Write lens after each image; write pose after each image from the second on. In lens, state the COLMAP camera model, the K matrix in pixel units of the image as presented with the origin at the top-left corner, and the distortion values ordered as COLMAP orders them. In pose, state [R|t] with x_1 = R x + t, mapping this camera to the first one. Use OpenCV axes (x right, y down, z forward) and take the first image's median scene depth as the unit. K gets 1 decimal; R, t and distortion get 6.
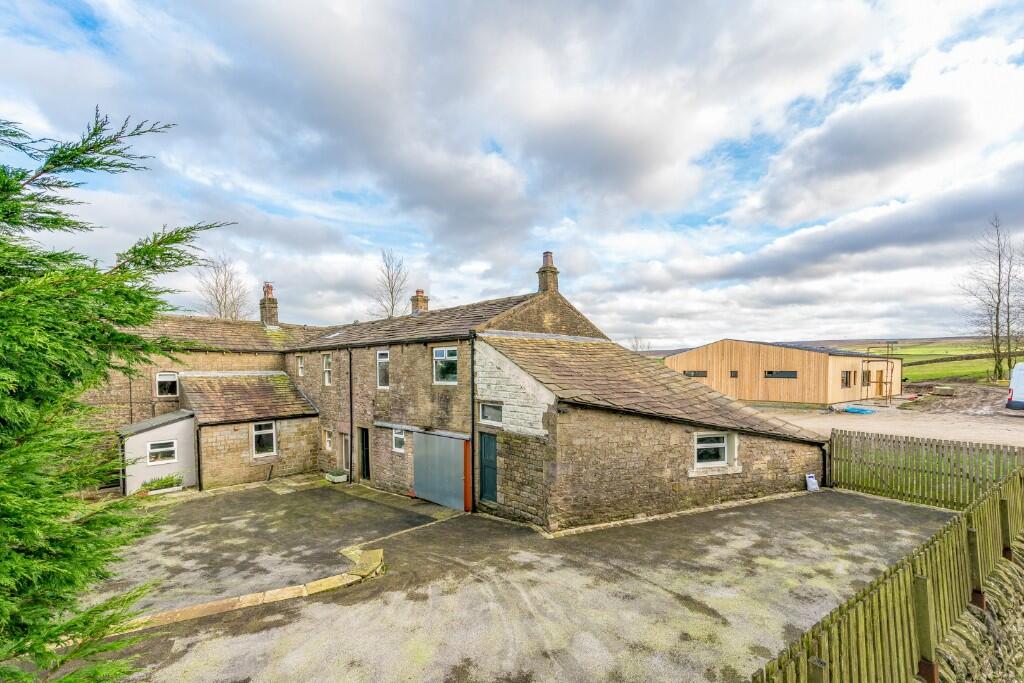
lens RADIAL K [[430.1, 0, 527.5], [0, 430.1, 345.4], [0, 0, 1]] dist [0.020423, 0.000322]
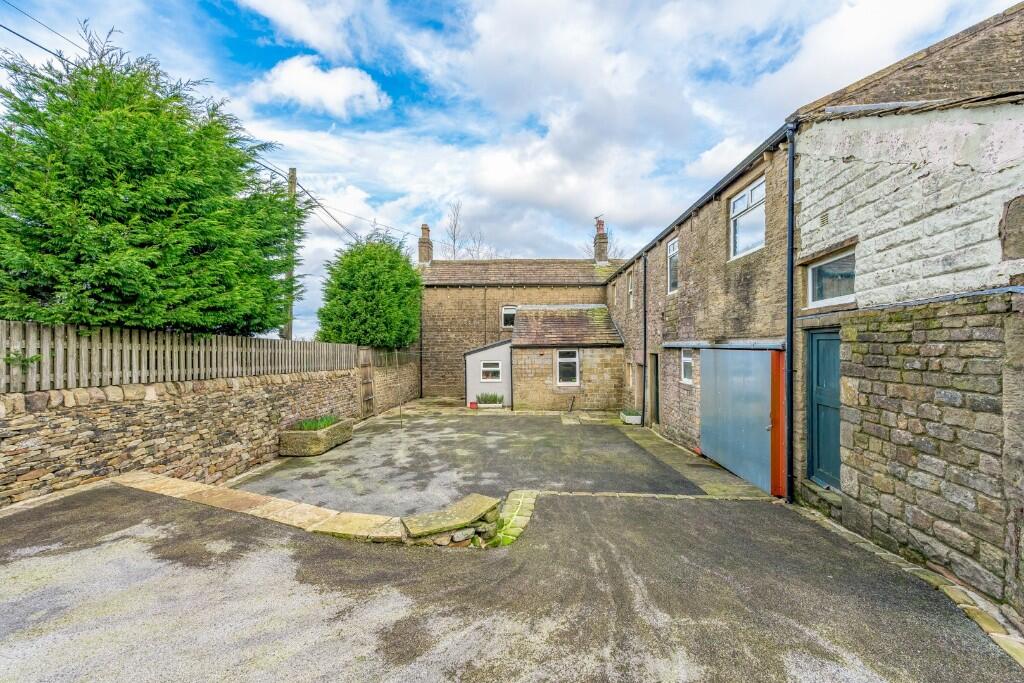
lens RADIAL K [[430.1, 0, 527.5], [0, 430.1, 345.4], [0, 0, 1]] dist [0.020423, 0.000322]
pose [[0.647046, -0.002941, -0.762445, 0.045636], [0.043635, 0.998496, 0.033179, 0.191085], [0.761201, -0.054737, 0.646202, 0.491898]]
